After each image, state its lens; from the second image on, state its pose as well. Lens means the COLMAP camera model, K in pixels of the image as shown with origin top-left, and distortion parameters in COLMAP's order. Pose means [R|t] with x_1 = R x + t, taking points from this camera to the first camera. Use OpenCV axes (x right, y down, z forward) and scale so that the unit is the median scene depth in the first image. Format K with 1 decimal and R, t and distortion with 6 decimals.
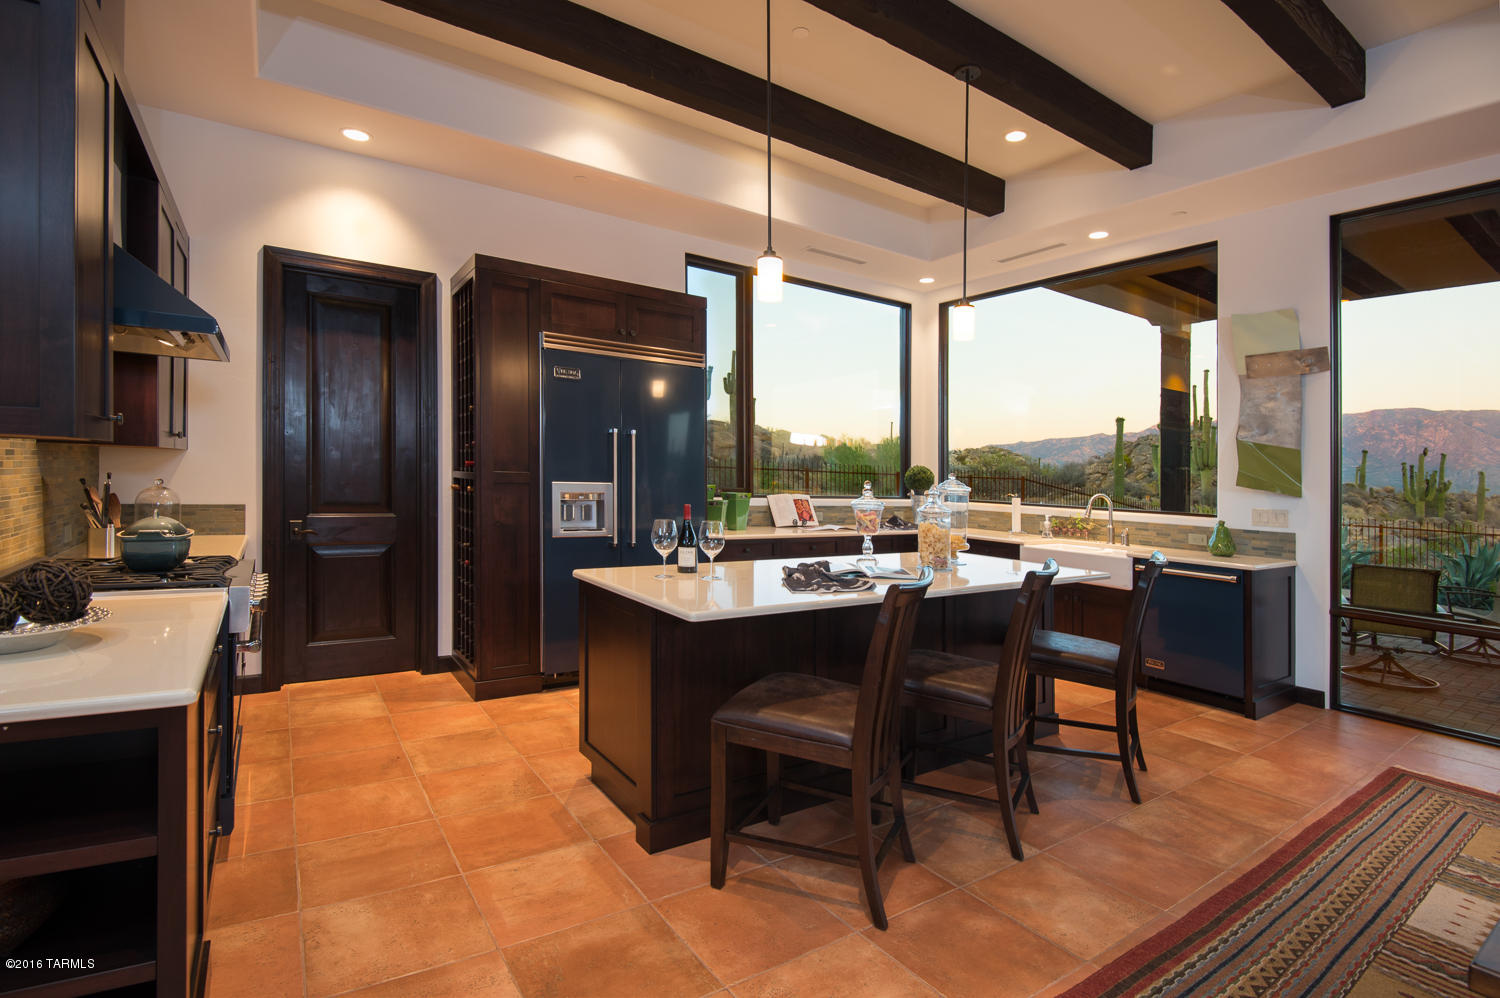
lens RADIAL K [[707.0, 0, 738.6], [0, 707.0, 526.1], [0, 0, 1]] dist [0.000249, -0.019899]
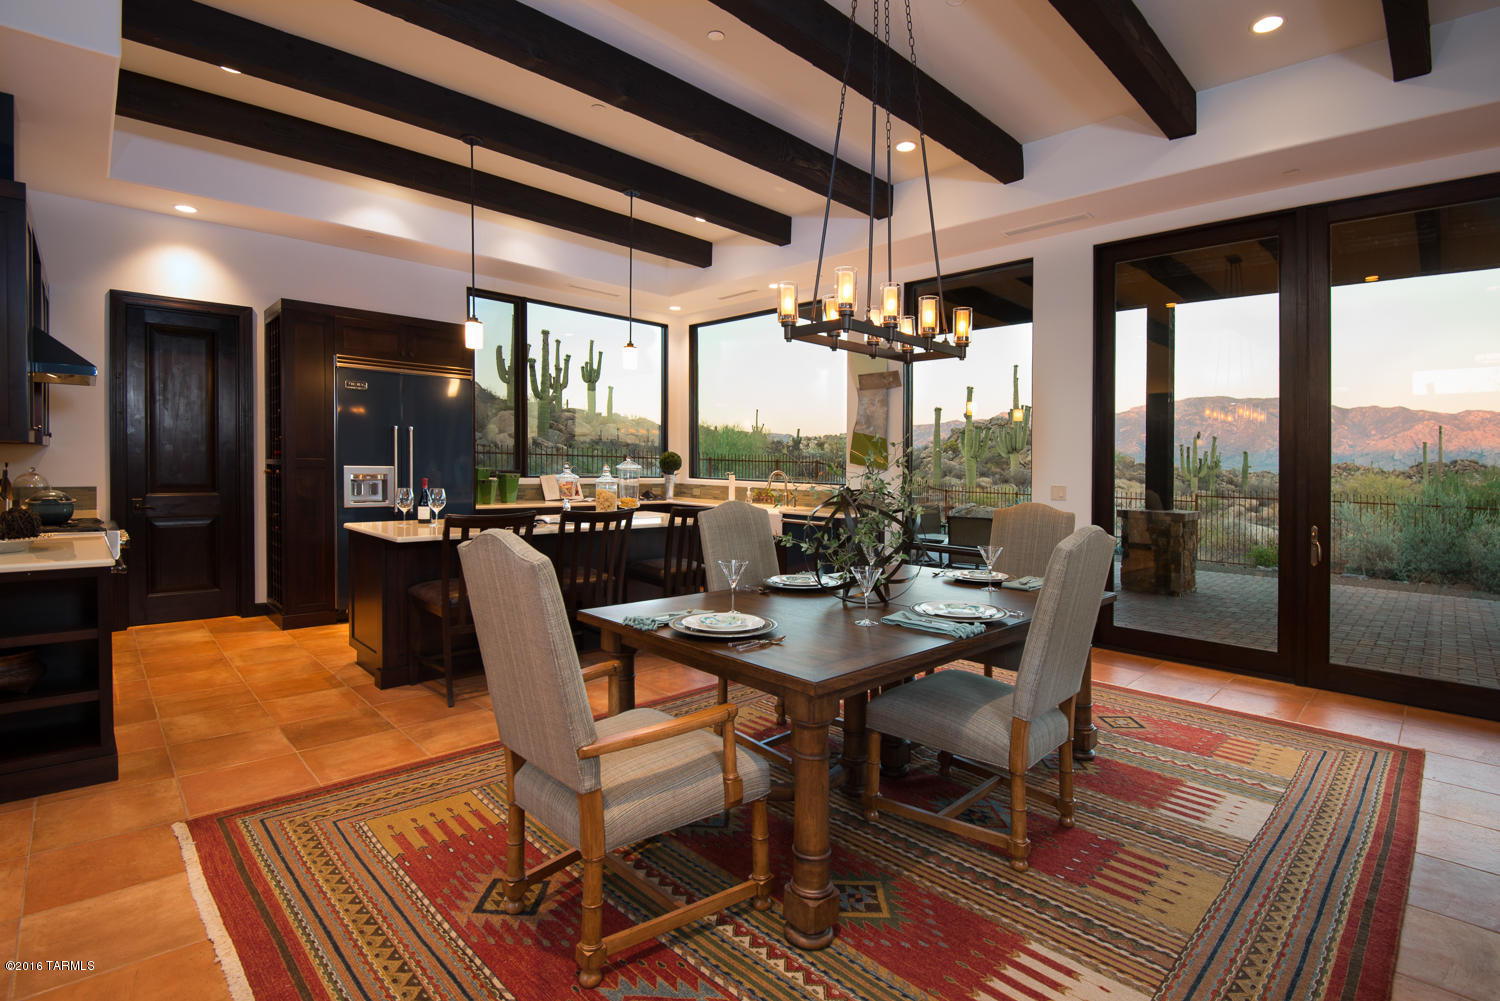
lens RADIAL K [[707.8, 0, 730.8], [0, 707.8, 501.8], [0, 0, 1]] dist [-0.000723, -0.025032]
pose [[0.986386, -0.020399, 0.163174, 0.231237], [0.022968, 0.999640, -0.013873, 0.039173], [-0.162832, 0.017432, 0.986500, -0.428934]]
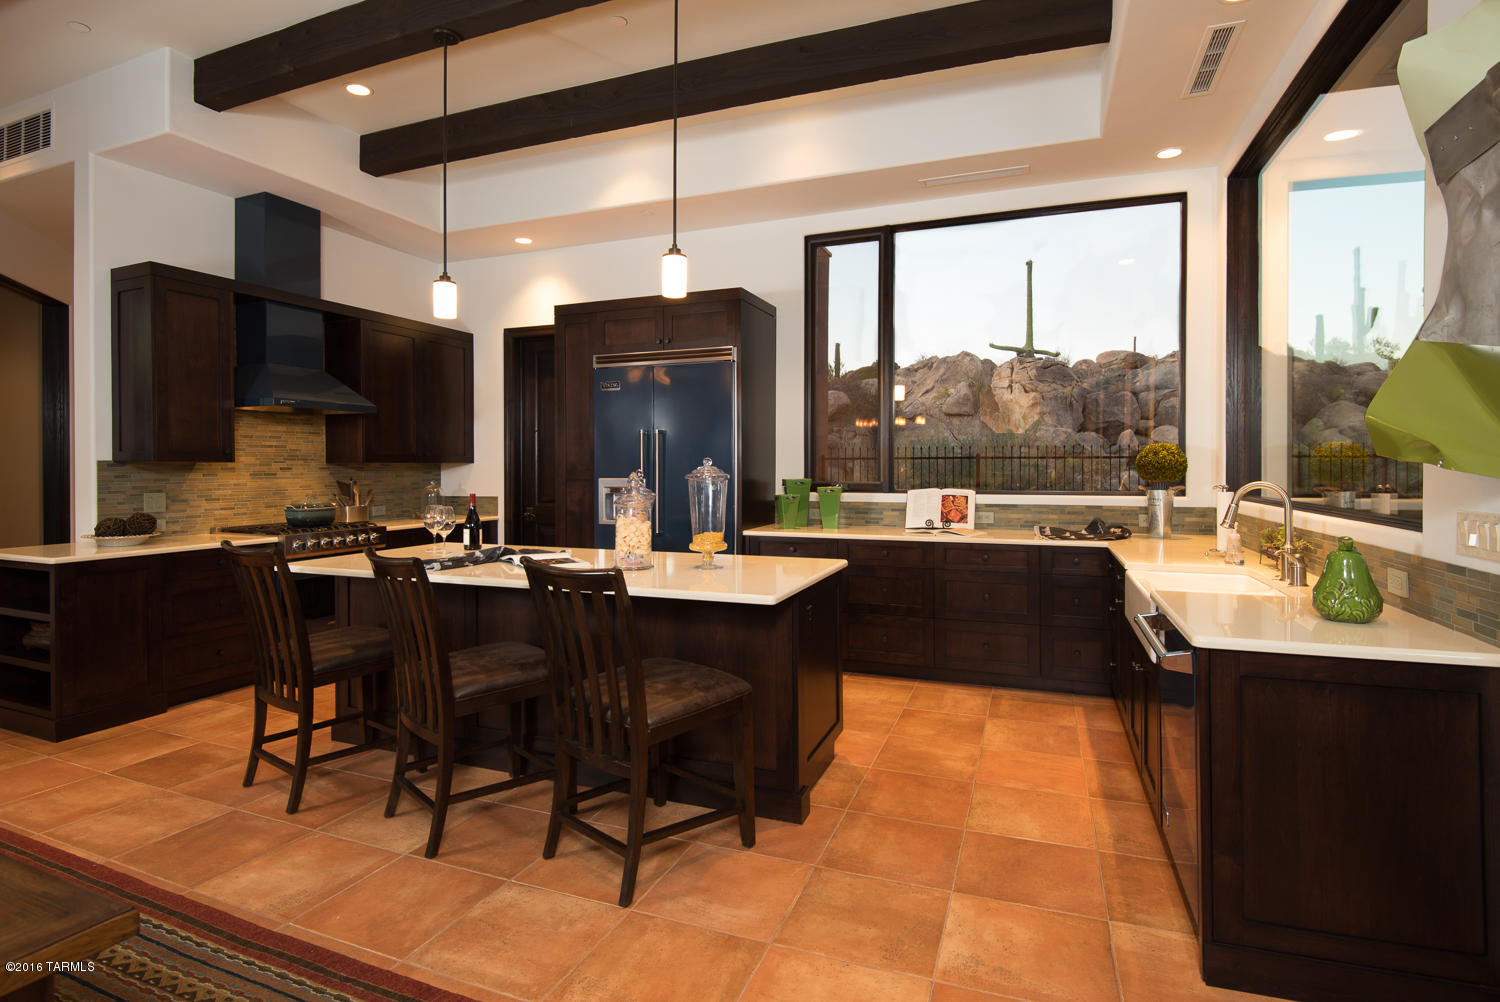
lens RADIAL K [[741.9, 0, 754.3], [0, 741.9, 521.9], [0, 0, 1]] dist [-0.001075, -0.020208]
pose [[0.582604, 0.028306, -0.812263, 0.871943], [-0.038486, 0.999233, 0.007218, -0.007353], [0.811844, 0.027056, 0.583247, 0.458687]]
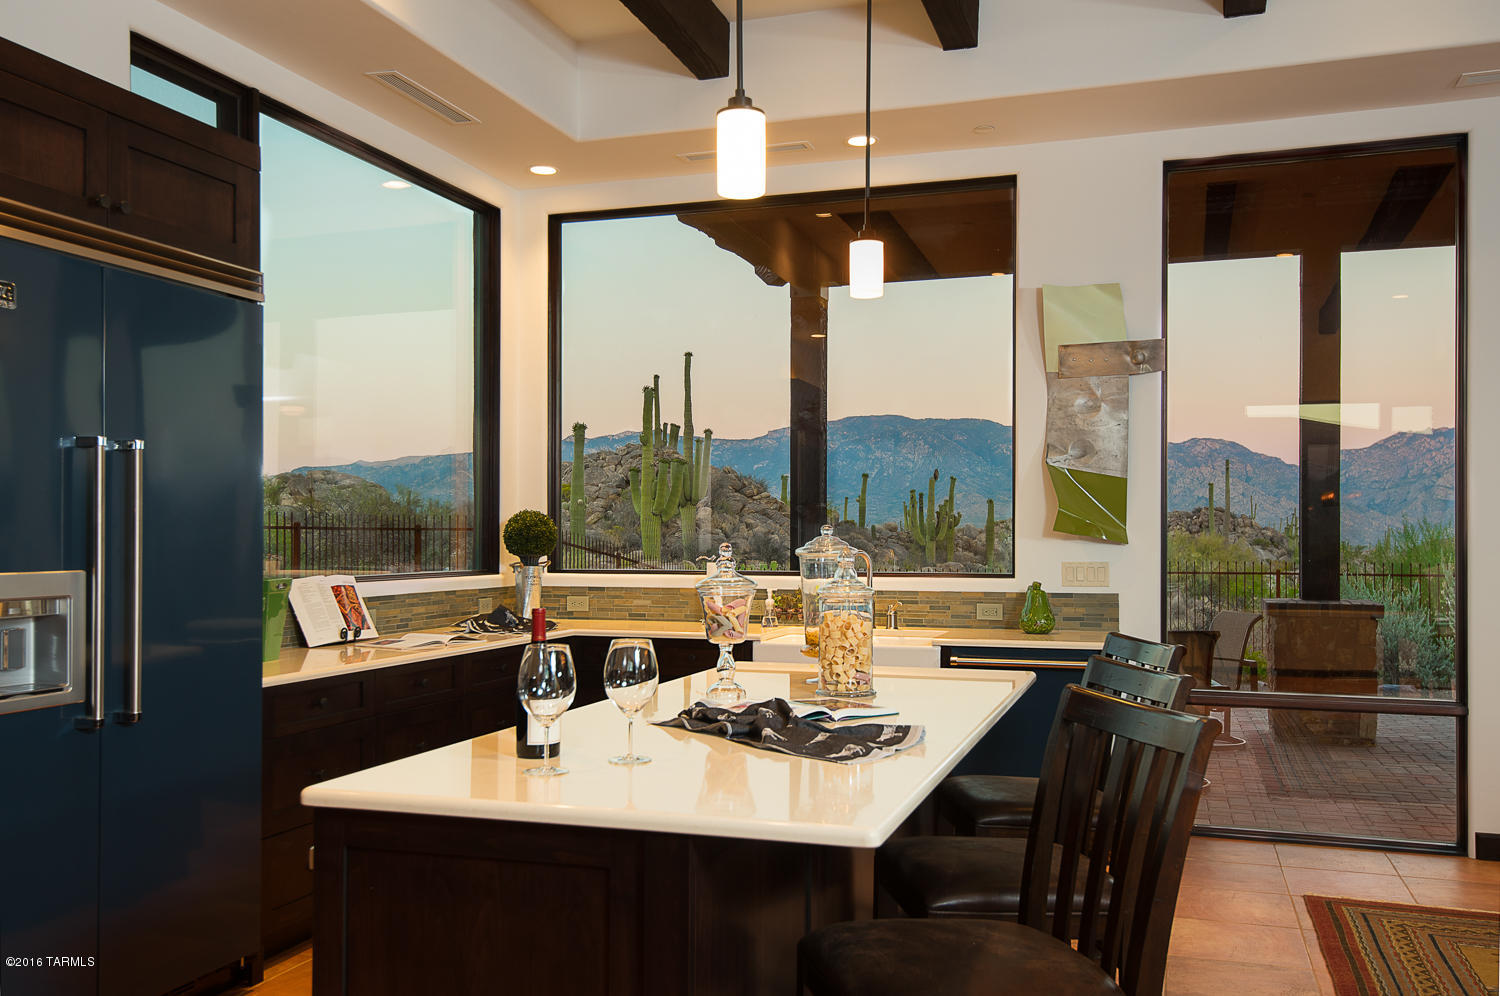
lens RADIAL K [[1318.1, 0, 749.5], [0, 1318.1, 544.7], [0, 0, 1]] dist [0.059384, -0.011340]
pose [[0.787688, -0.035853, 0.615031, -0.338695], [0.069941, 0.997055, -0.031453, -0.024014], [-0.612092, 0.067791, 0.787876, 0.162567]]
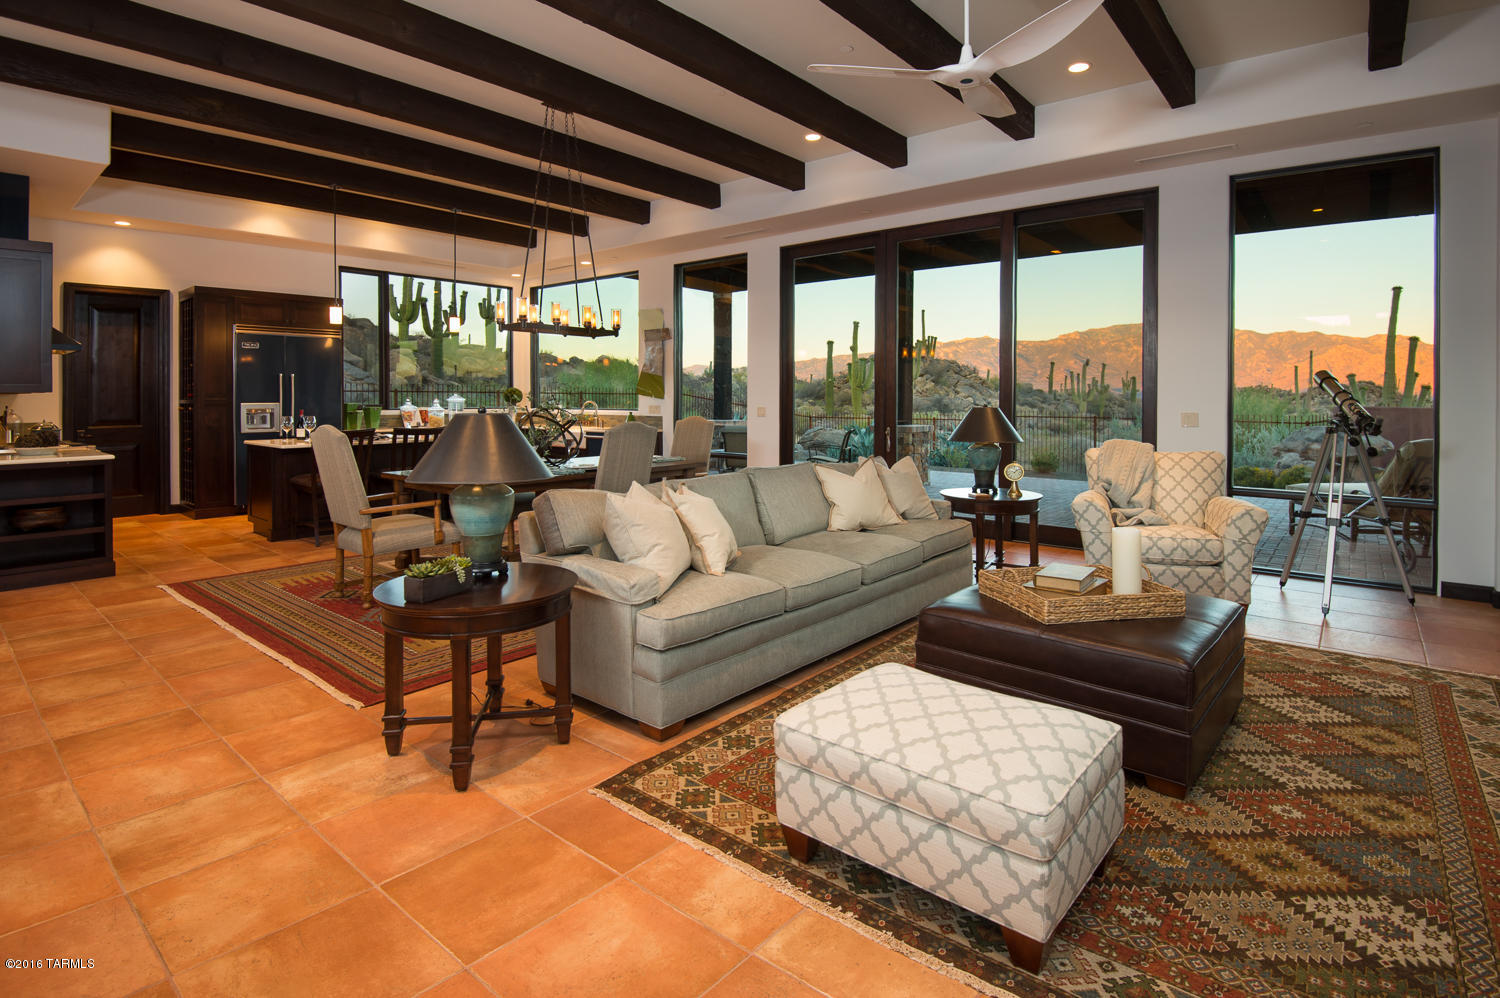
lens RADIAL K [[721.8, 0, 768.4], [0, 721.8, 406.9], [0, 0, 1]] dist [-0.032646, 0.000639]
pose [[0.947349, -0.035392, 0.318242, 0.437883], [0.053011, 0.997493, -0.046871, 0.102852], [-0.315786, 0.061273, 0.946850, -1.155127]]
